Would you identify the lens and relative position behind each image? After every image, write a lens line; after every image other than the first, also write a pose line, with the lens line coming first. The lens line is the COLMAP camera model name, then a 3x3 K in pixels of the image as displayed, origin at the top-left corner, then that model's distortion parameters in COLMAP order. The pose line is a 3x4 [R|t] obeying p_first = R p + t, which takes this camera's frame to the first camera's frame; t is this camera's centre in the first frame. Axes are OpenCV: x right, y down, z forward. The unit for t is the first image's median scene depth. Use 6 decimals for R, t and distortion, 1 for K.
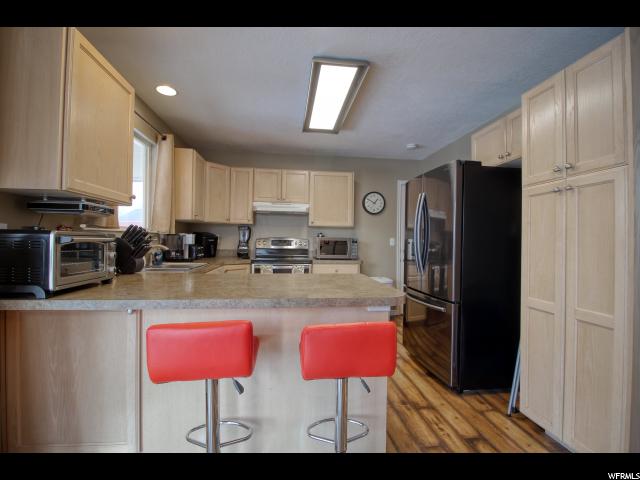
lens RADIAL K [[294.7, 0, 320.8], [0, 294.7, 238.4], [0, 0, 1]] dist [-0.018910, -0.001786]
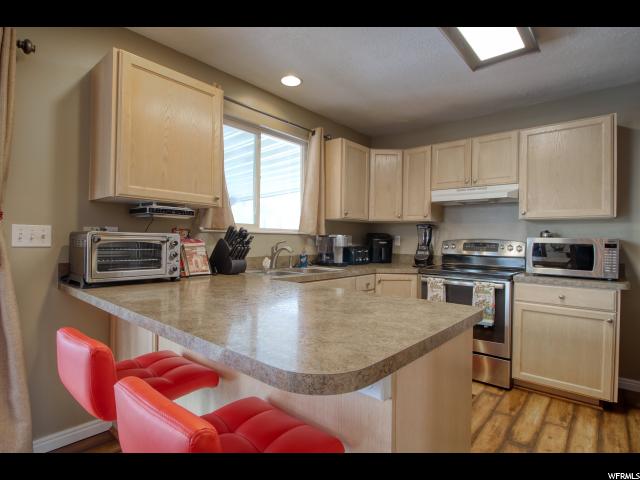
lens RADIAL K [[335.5, 0, 320.5], [0, 335.5, 238.5], [0, 0, 1]] dist [-0.001198, -0.000401]
pose [[0.669488, -0.007421, -0.742786, 0.214012], [-0.000304, 0.999947, -0.010264, 0.004923], [0.742823, 0.007098, 0.669450, 0.233300]]
